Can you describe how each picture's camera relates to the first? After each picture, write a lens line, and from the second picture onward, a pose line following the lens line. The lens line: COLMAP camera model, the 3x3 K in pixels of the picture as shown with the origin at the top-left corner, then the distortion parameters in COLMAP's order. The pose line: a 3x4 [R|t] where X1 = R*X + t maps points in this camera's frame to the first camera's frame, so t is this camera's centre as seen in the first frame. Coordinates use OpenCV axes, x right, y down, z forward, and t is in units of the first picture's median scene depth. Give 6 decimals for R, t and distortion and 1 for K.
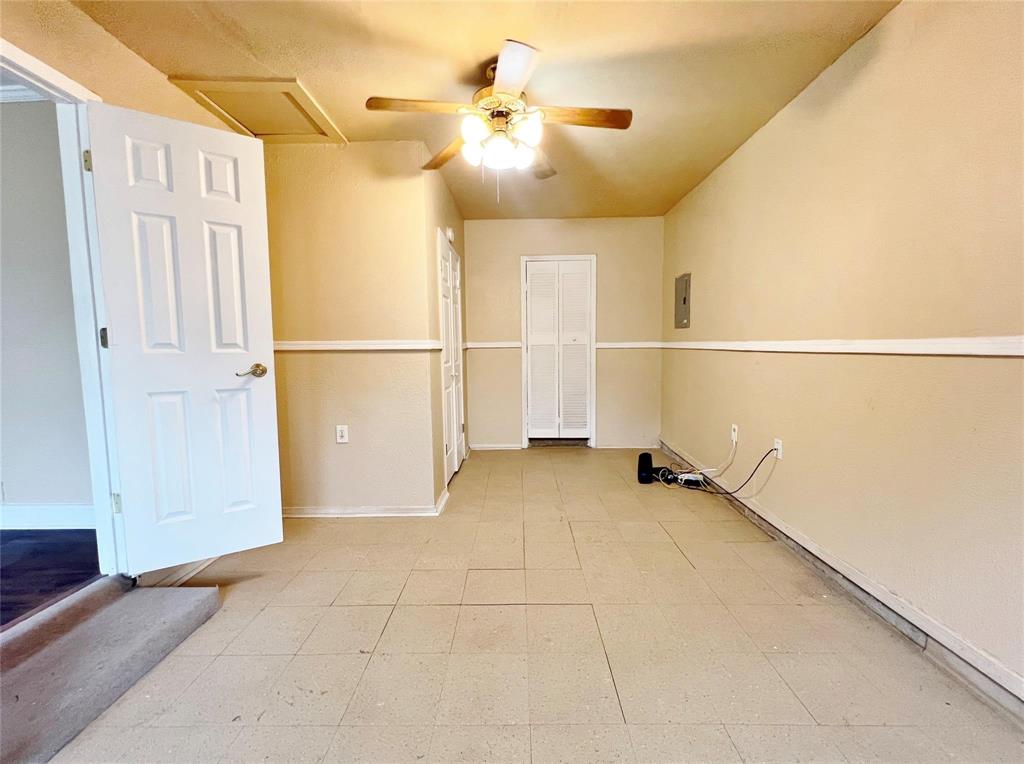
lens RADIAL K [[413.3, 0, 515.5], [0, 413.3, 382.2], [0, 0, 1]] dist [-0.000865, 0.000258]
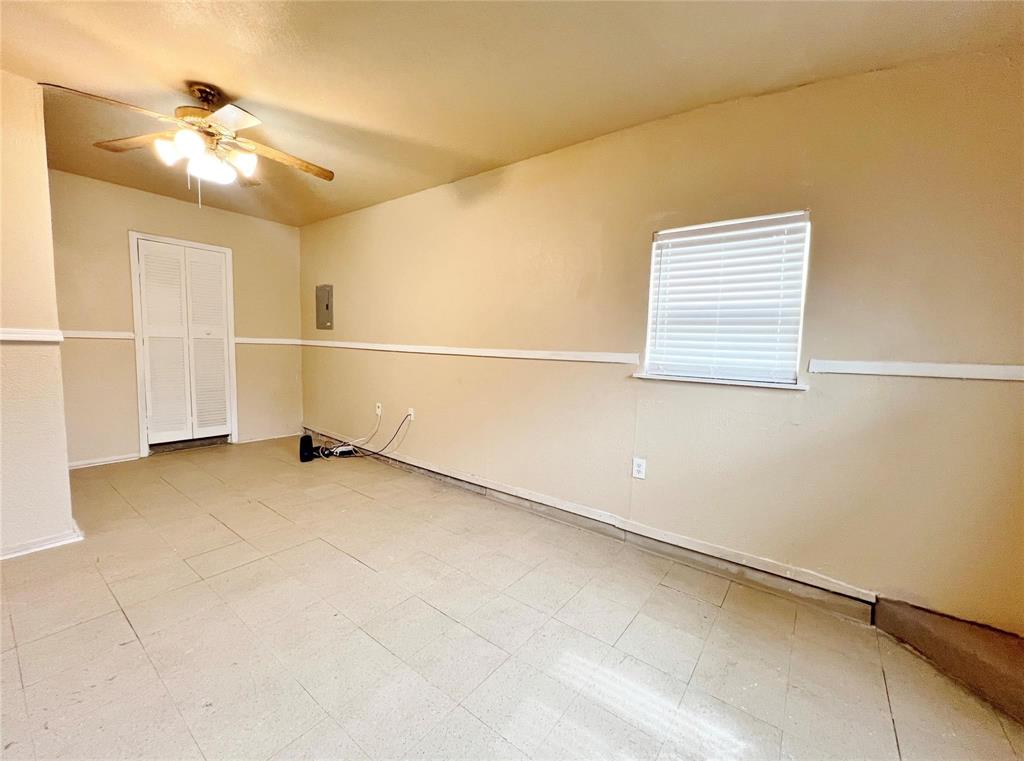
lens RADIAL K [[413.3, 0, 515.5], [0, 413.3, 380.7], [0, 0, 1]] dist [-0.000865, 0.000258]
pose [[0.596219, -0.039643, 0.801843, -0.264419], [0.030590, 0.999177, 0.026654, 0.003103], [-0.802239, 0.008637, 0.596940, -0.176075]]
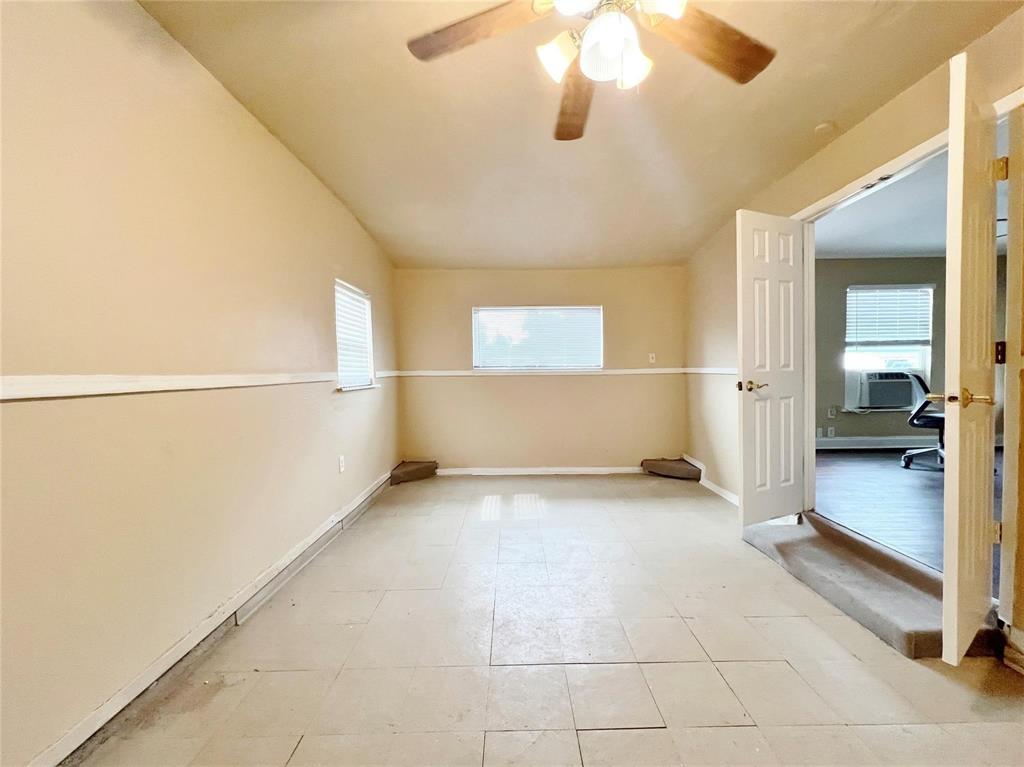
lens RADIAL K [[410.9, 0, 515.2], [0, 410.9, 383.2], [0, 0, 1]] dist [-0.000848, 0.000089]
pose [[-0.999590, 0.024387, -0.015030, 0.068756], [0.022547, 0.993416, 0.112320, -0.084325], [0.017670, 0.111935, -0.993558, 0.951250]]
